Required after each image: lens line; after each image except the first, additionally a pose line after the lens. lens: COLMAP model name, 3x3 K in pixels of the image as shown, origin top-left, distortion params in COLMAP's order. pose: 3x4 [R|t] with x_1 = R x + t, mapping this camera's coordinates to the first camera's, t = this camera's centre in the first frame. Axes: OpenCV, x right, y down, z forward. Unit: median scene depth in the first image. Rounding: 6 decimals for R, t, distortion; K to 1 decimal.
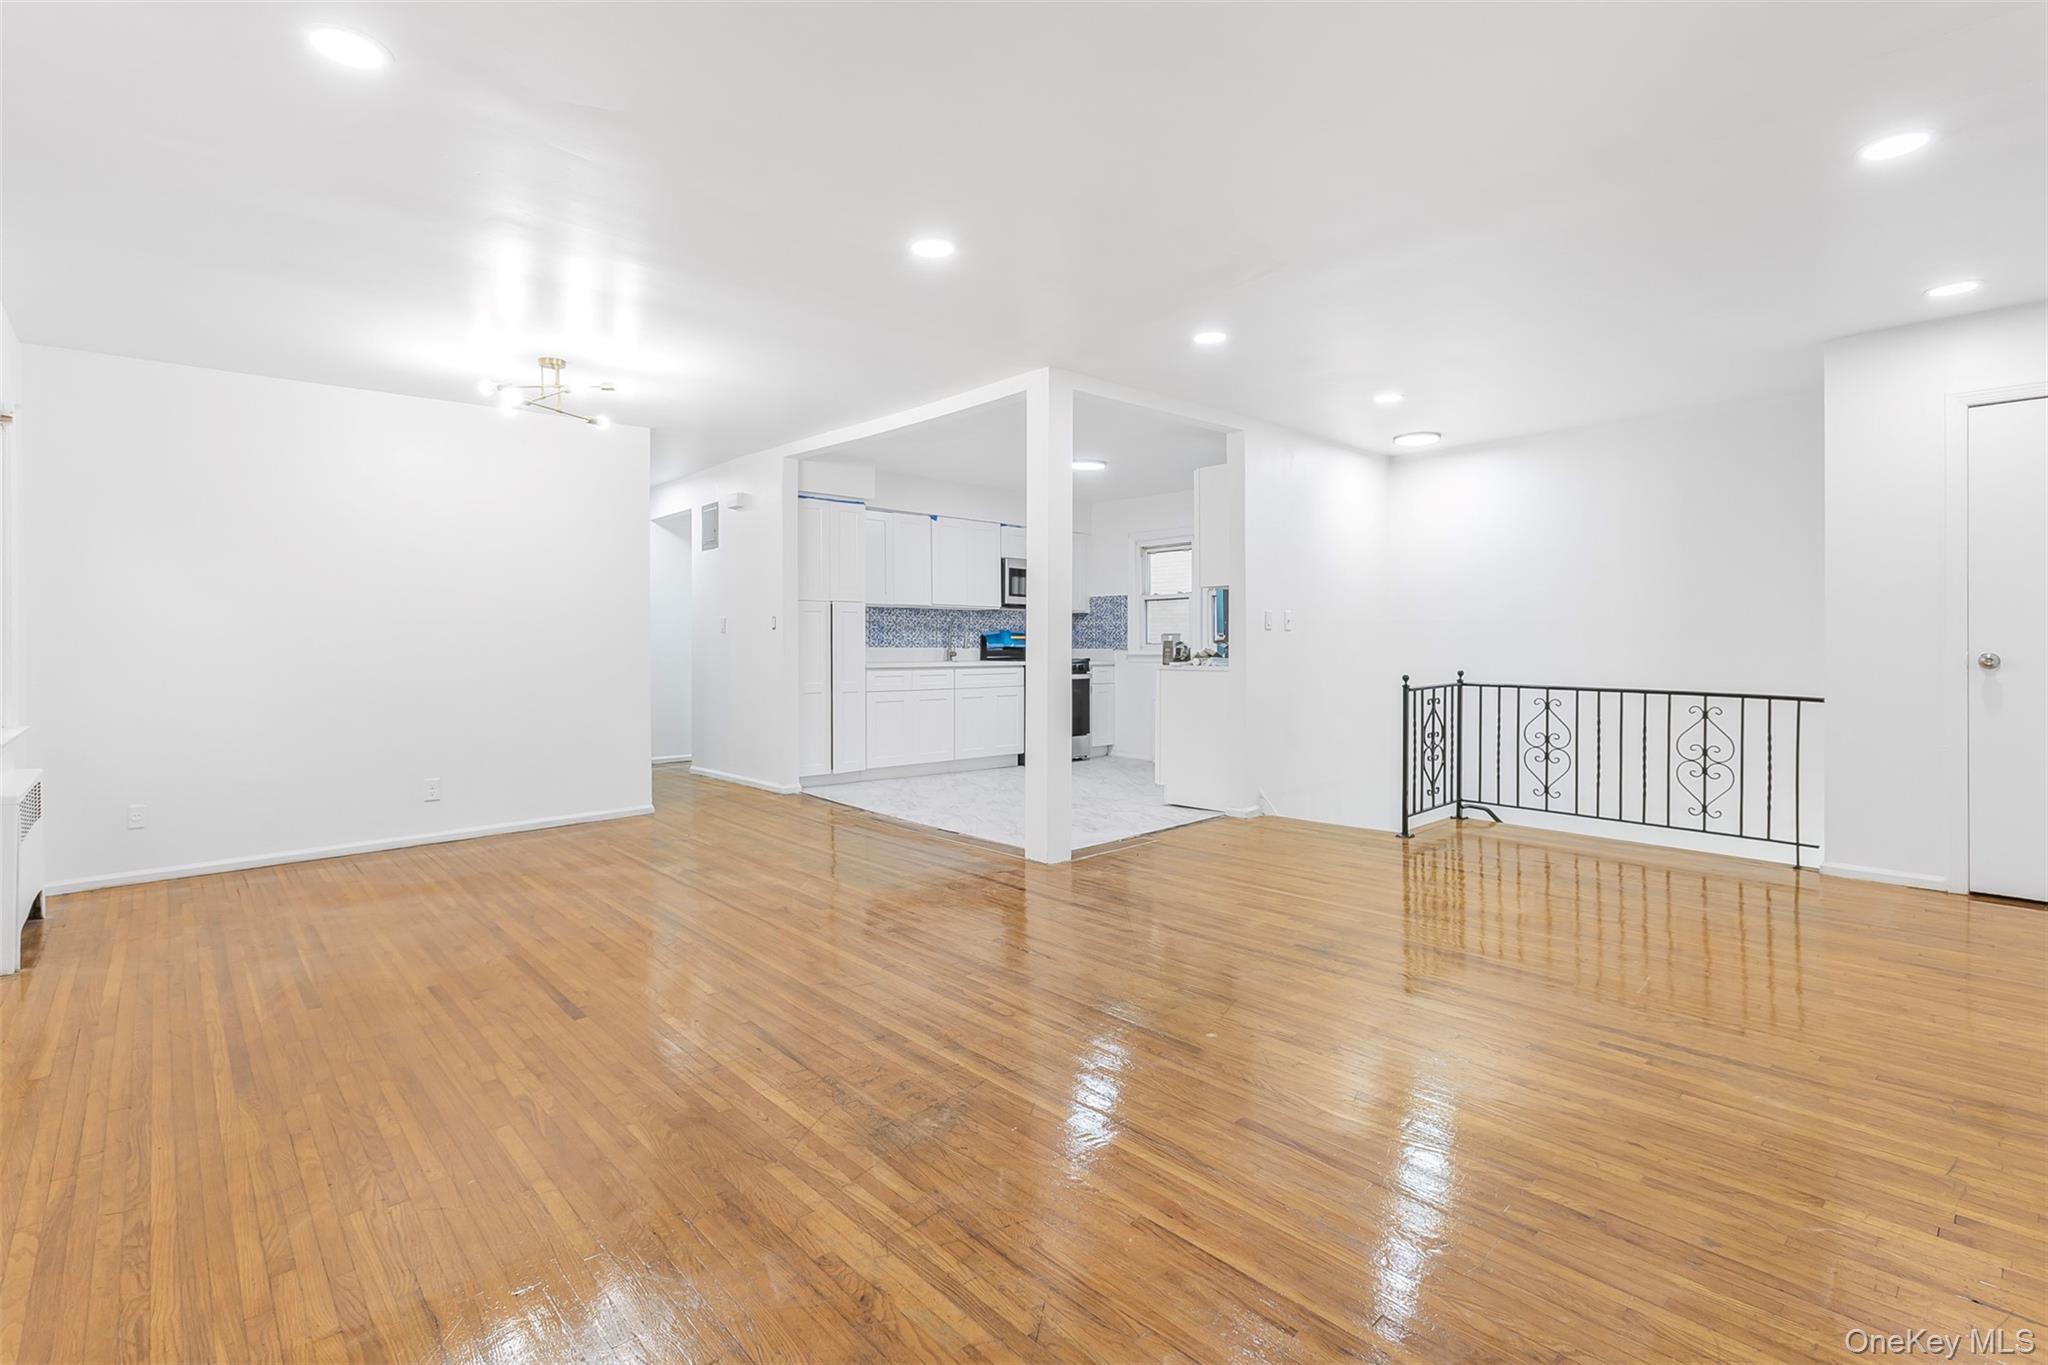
lens RADIAL K [[949.3, 0, 1033.1], [0, 949.3, 640.9], [0, 0, 1]] dist [-0.048768, 0.000207]
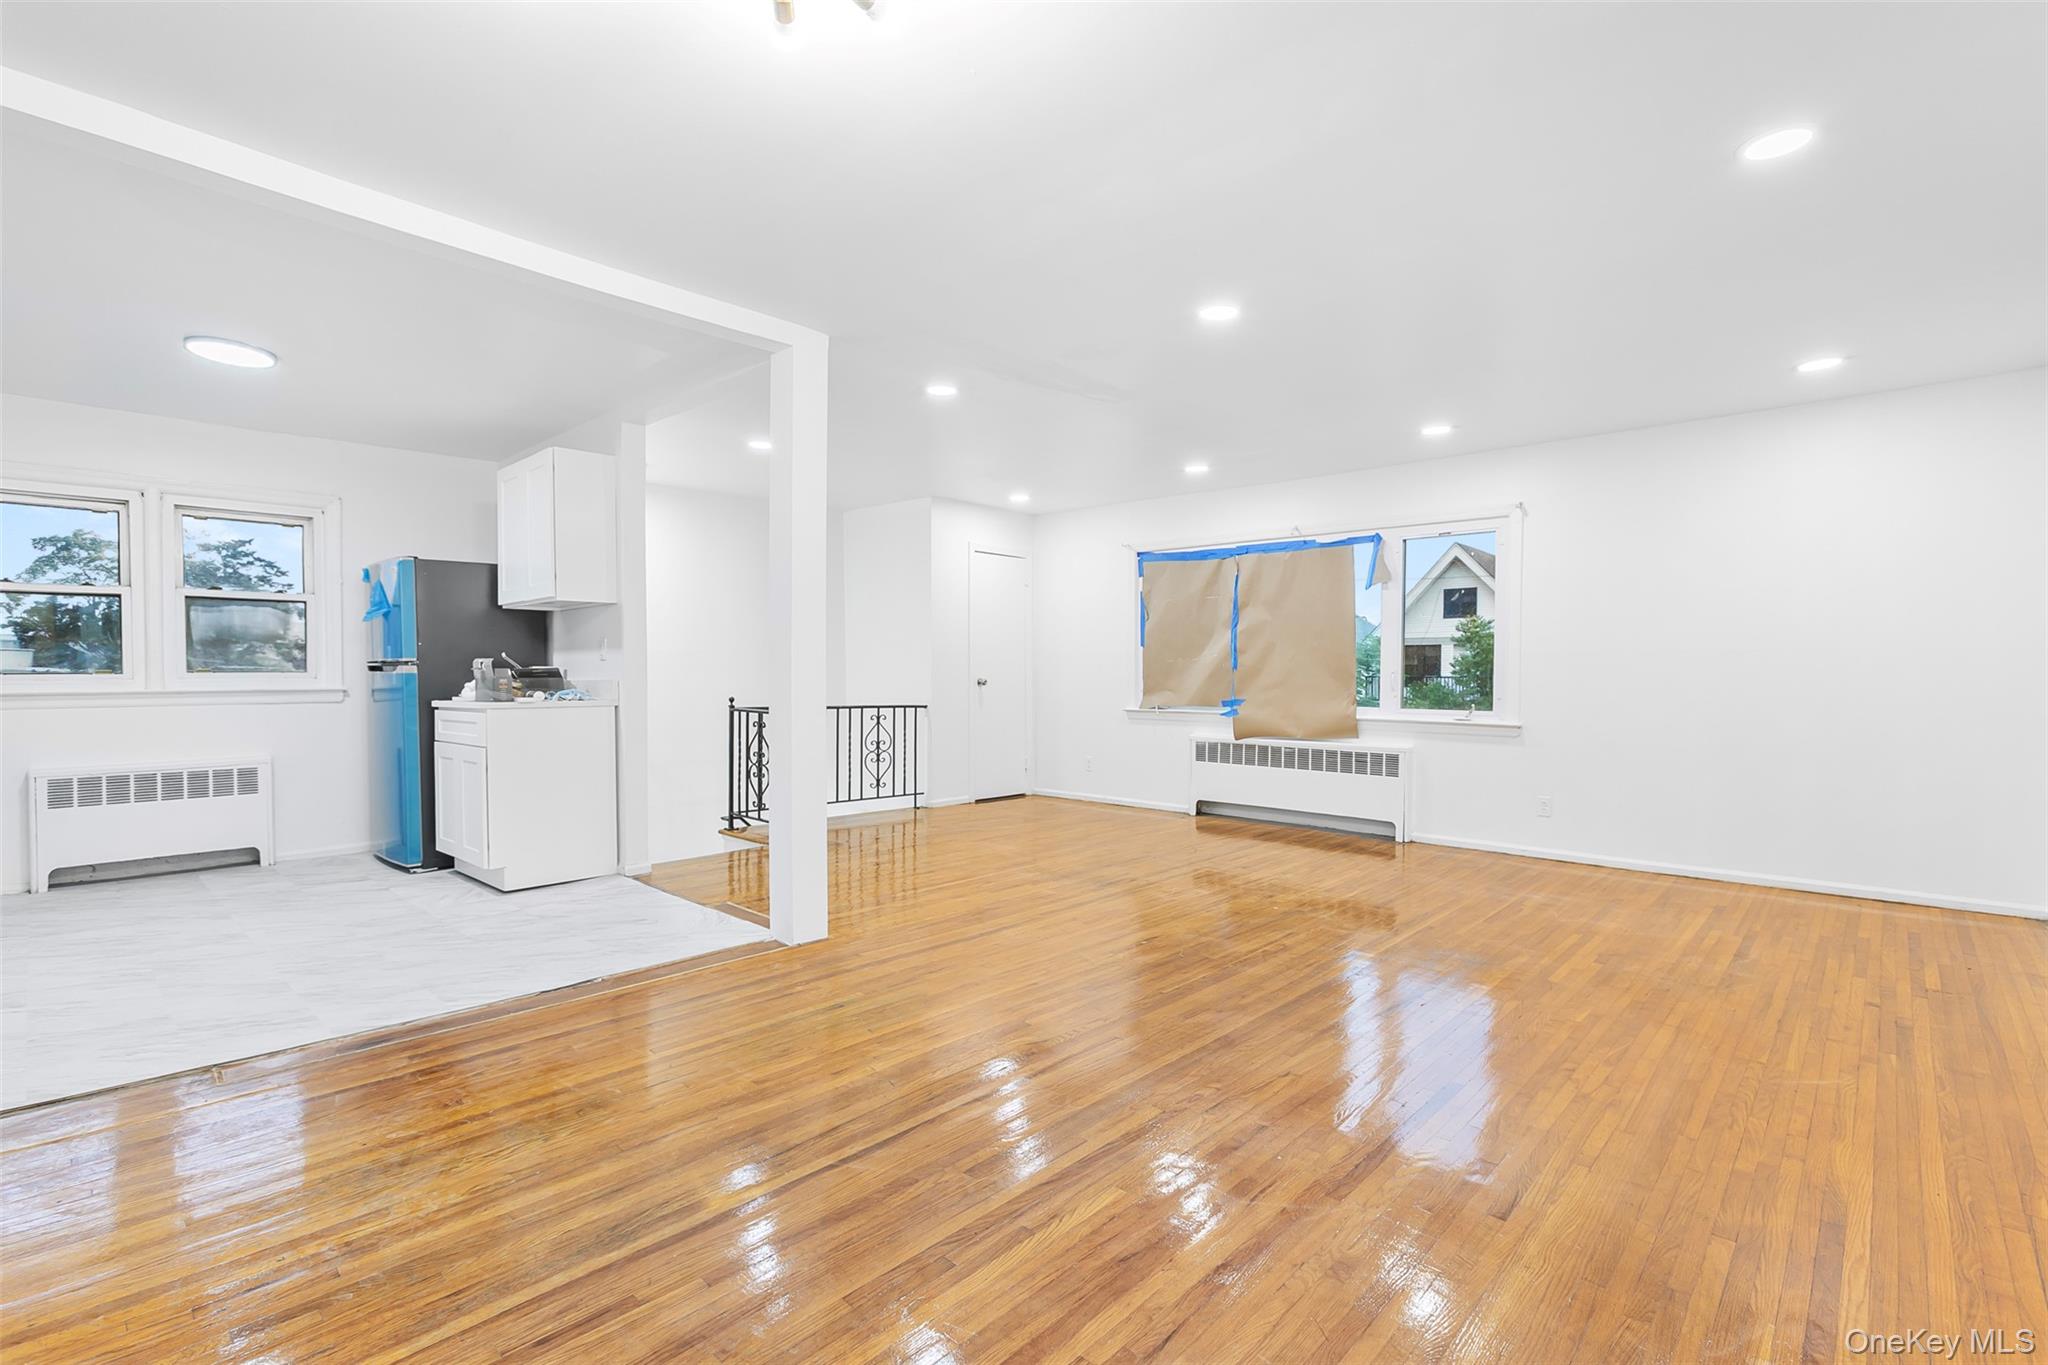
lens RADIAL K [[935.0, 0, 1024.6], [0, 935.0, 691.0], [0, 0, 1]] dist [0.013722, -0.000010]
pose [[-0.072930, -0.028083, 0.996942, -0.459856], [-0.005420, 0.999600, 0.027761, -0.006687], [-0.997322, -0.003379, -0.073053, 0.495222]]
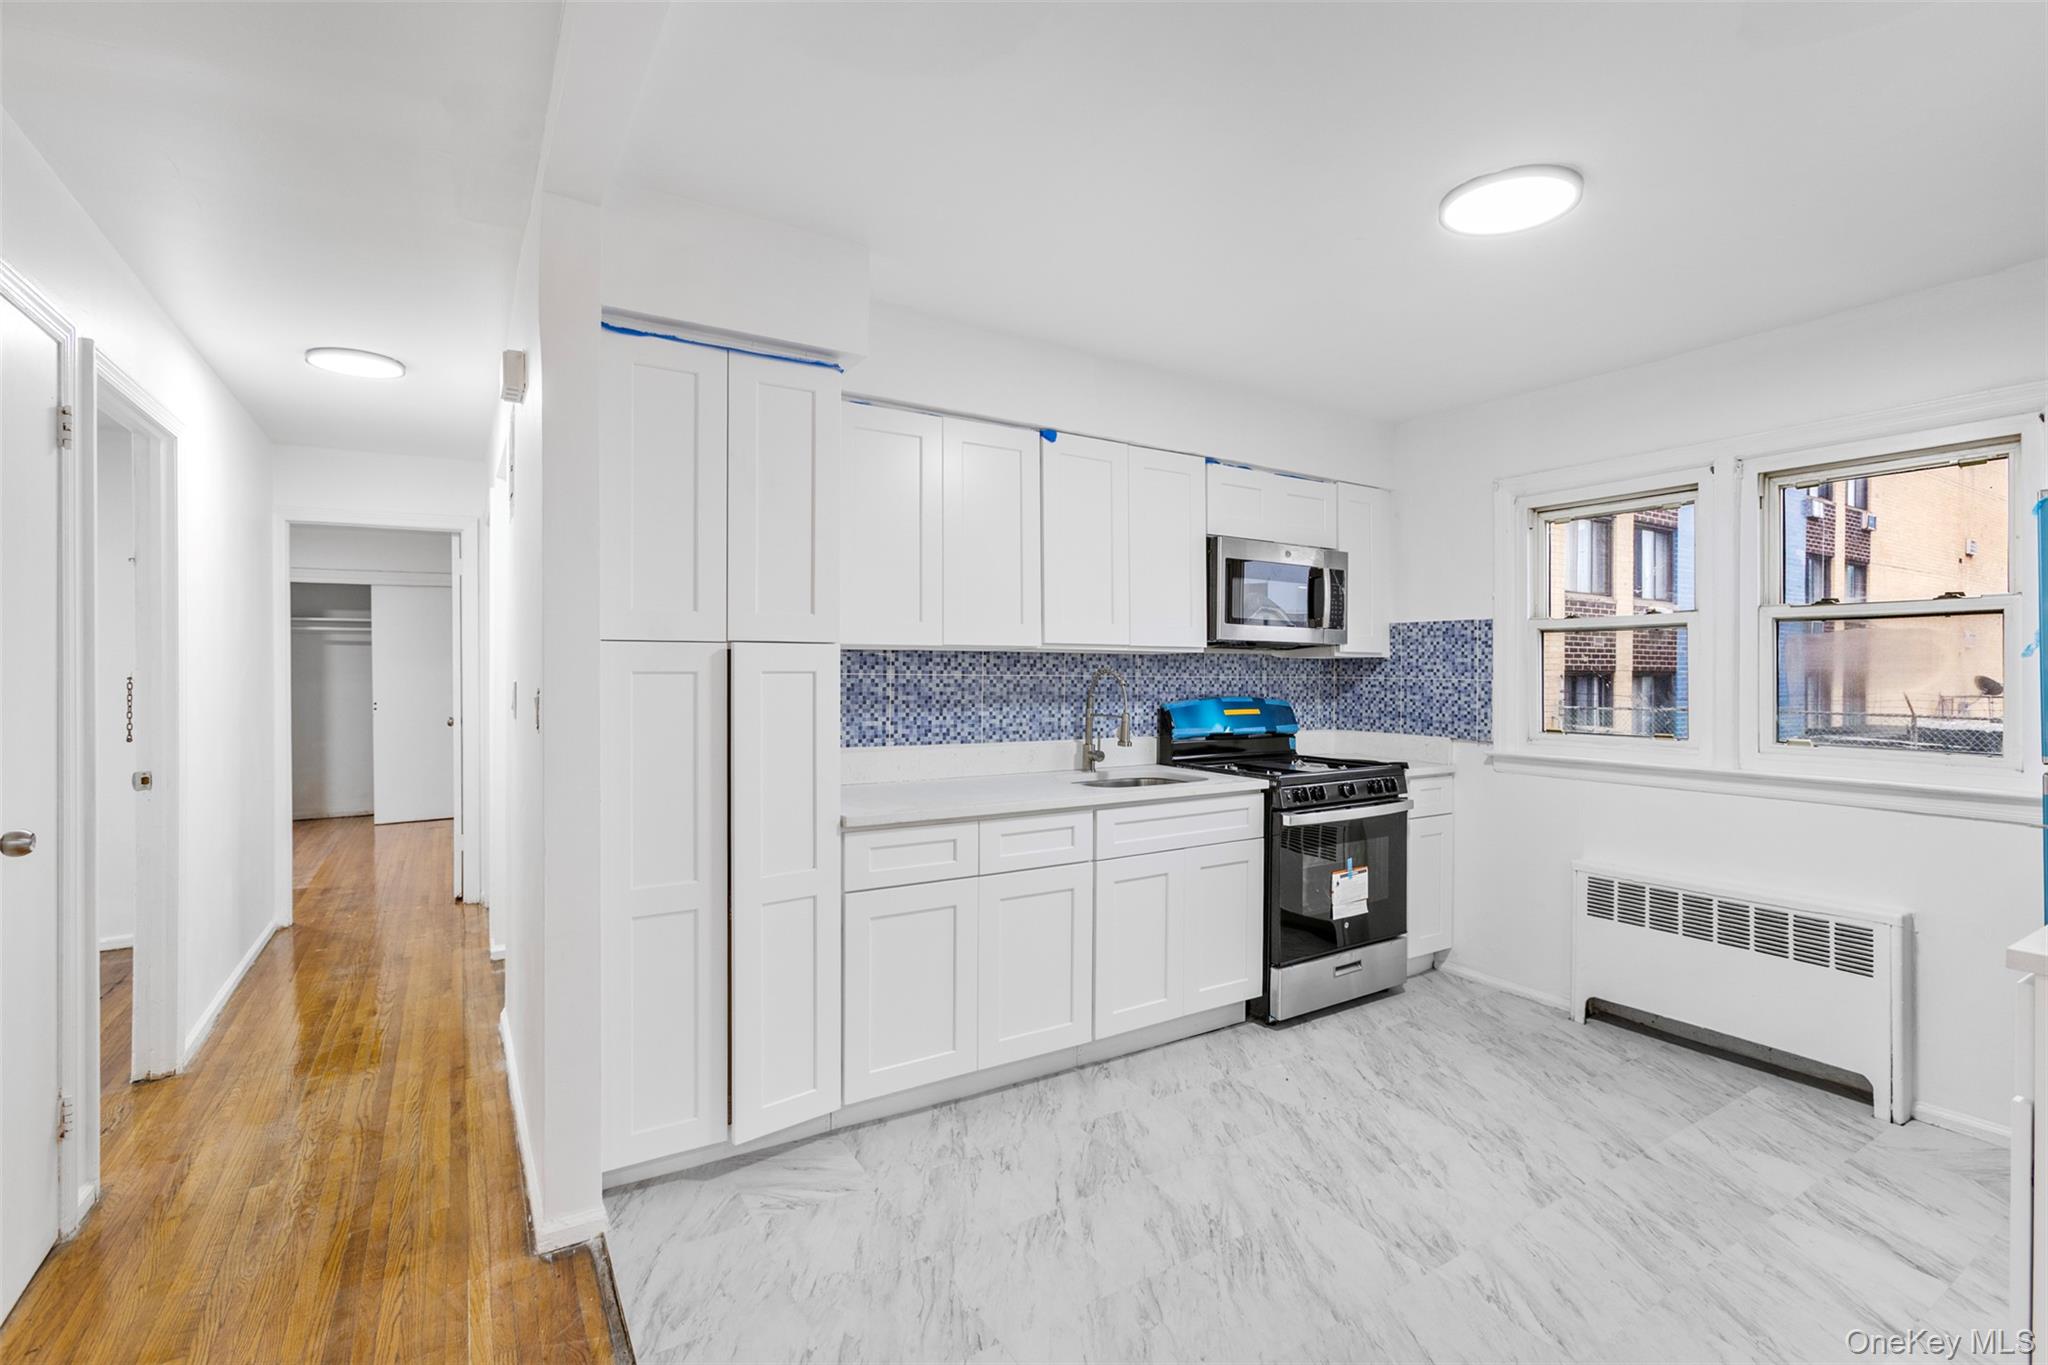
lens RADIAL K [[920.1, 0, 1029.4], [0, 920.1, 671.9], [0, 0, 1]] dist [-0.008003, -0.000020]
pose [[0.984353, 0.002628, -0.176190, -0.040564], [-0.001672, 0.999983, 0.005572, -0.027800], [0.176202, -0.005190, 0.984340, 0.586090]]
